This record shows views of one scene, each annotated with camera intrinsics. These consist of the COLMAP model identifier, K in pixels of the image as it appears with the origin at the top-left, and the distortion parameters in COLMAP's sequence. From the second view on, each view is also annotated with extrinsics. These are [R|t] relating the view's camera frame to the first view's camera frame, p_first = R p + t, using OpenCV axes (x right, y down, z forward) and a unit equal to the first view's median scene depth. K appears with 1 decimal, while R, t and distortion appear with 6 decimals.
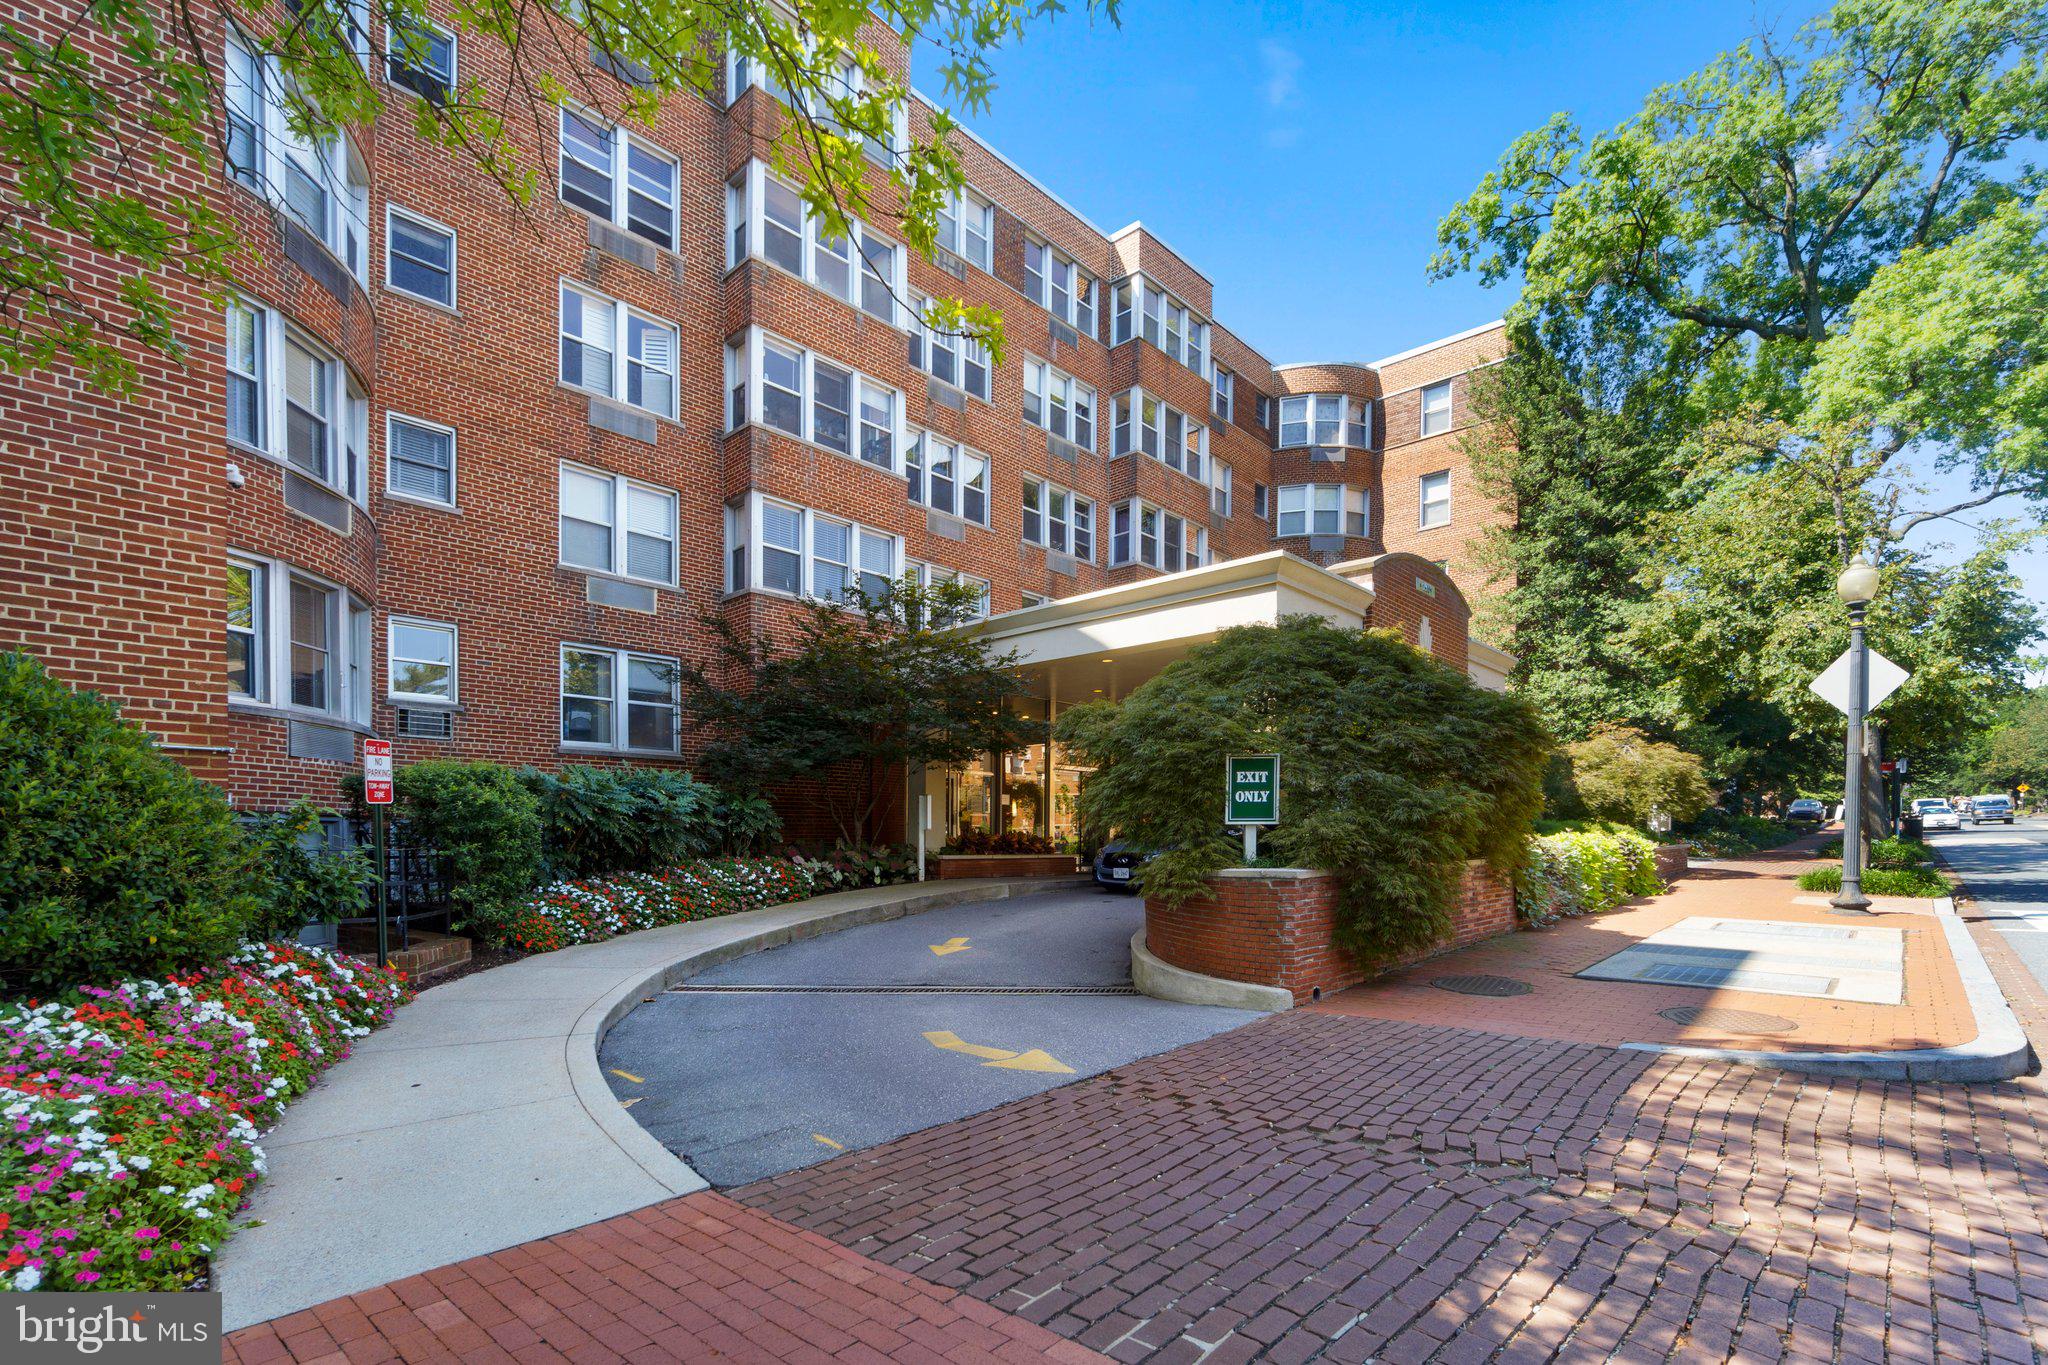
lens RADIAL K [[948.8, 0, 1028.0], [0, 948.8, 760.7], [0, 0, 1]] dist [-0.000715, 0.000084]
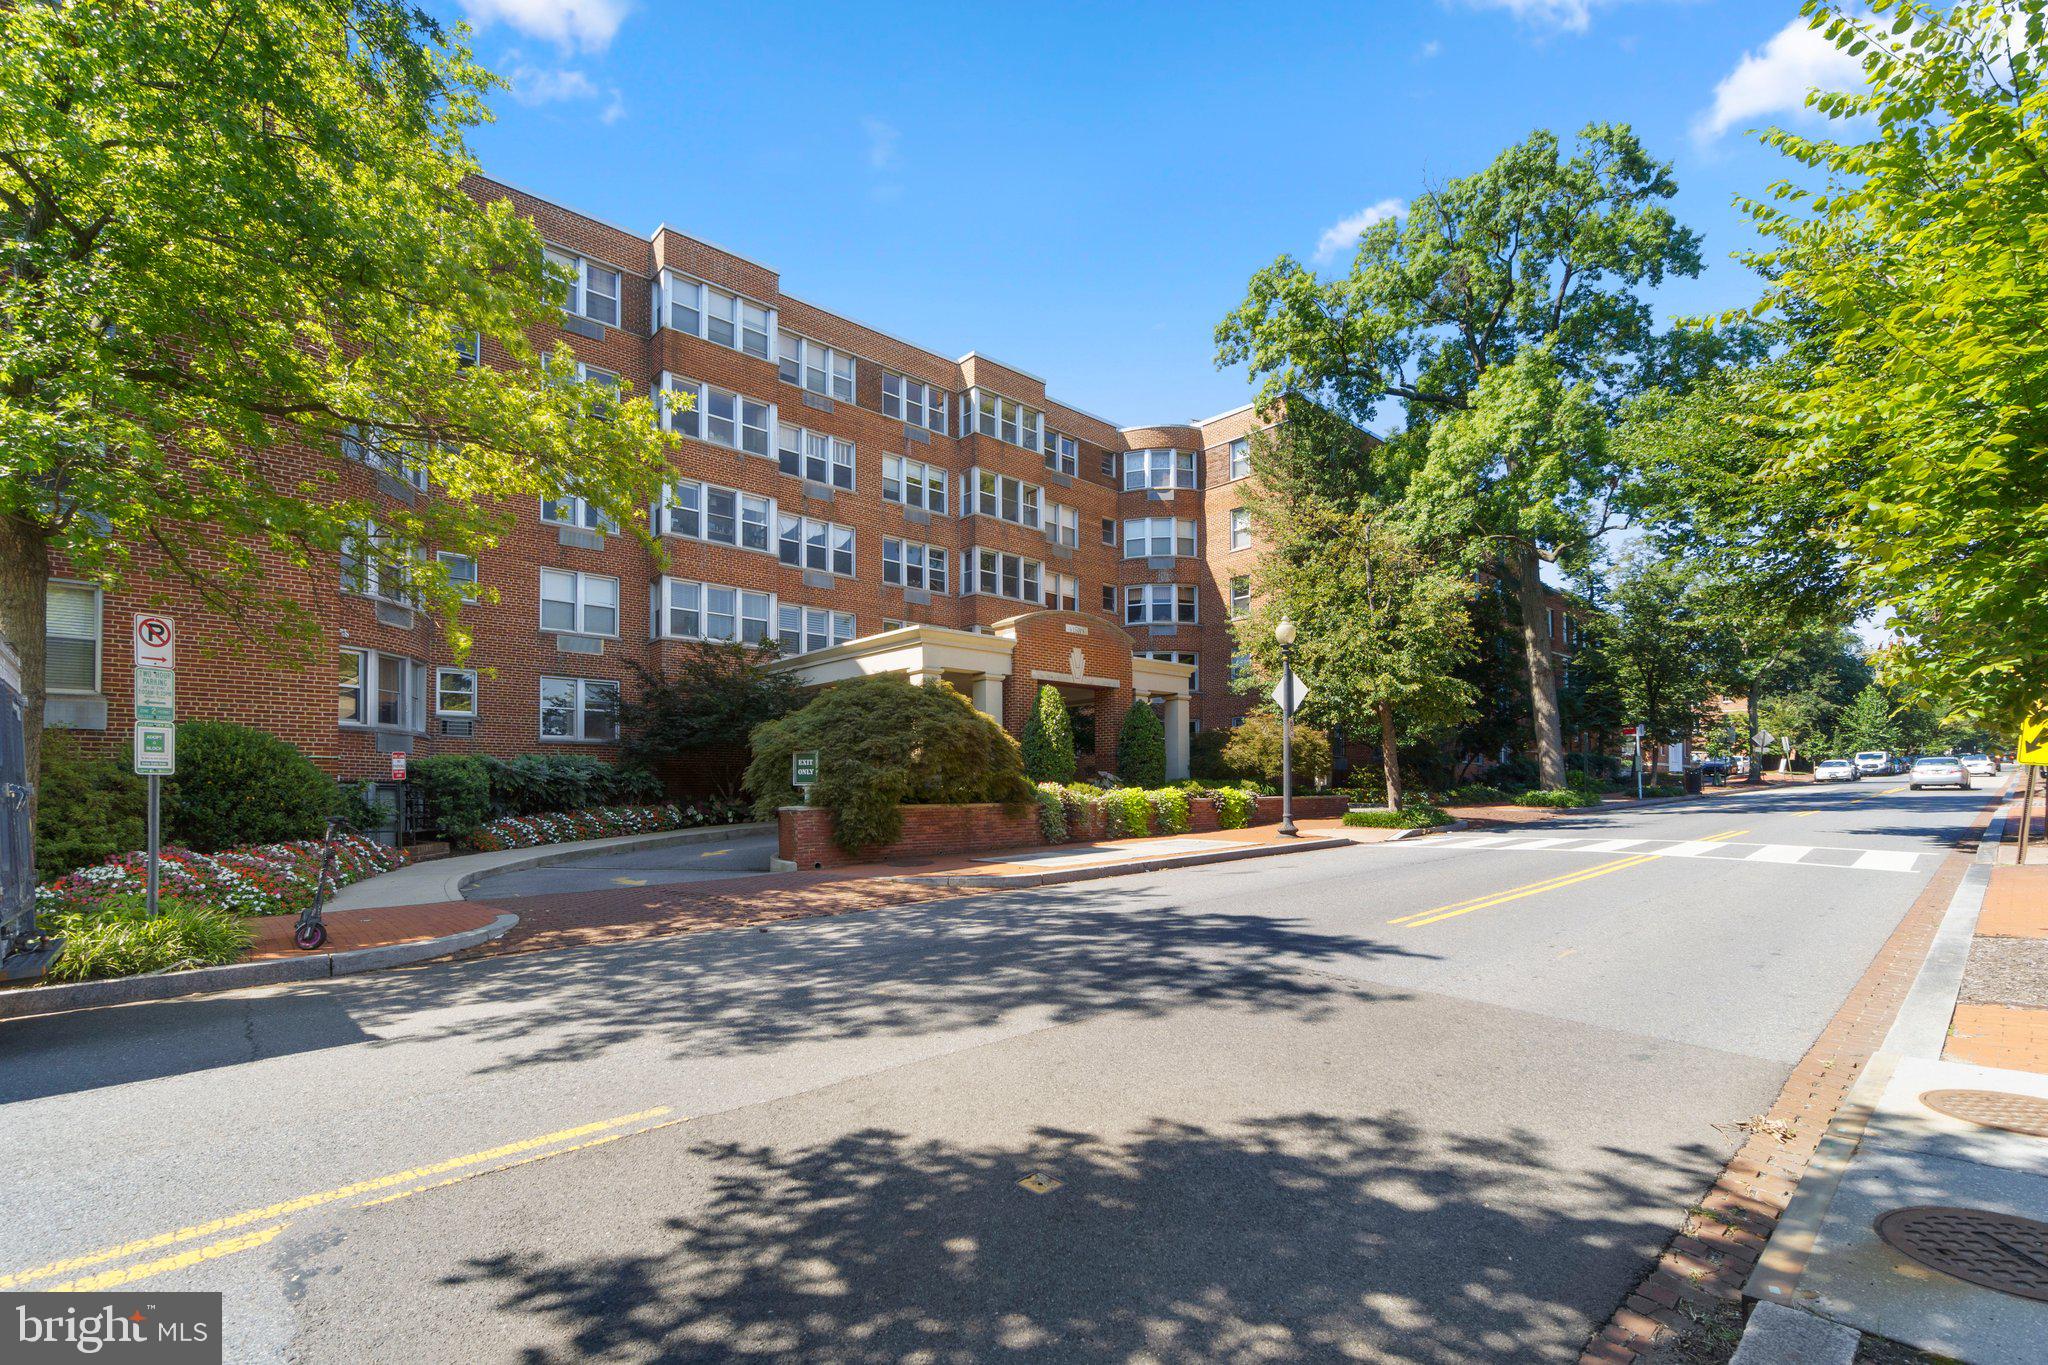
lens RADIAL K [[914.2, 0, 1024.0], [0, 914.2, 682.5], [0, 0, 1]] dist [-0.000205, -0.000344]
pose [[0.996356, -0.016016, -0.083778, 0.337668], [0.012625, 0.999086, -0.040848, -0.026425], [0.084355, 0.039642, 0.995647, -0.362906]]
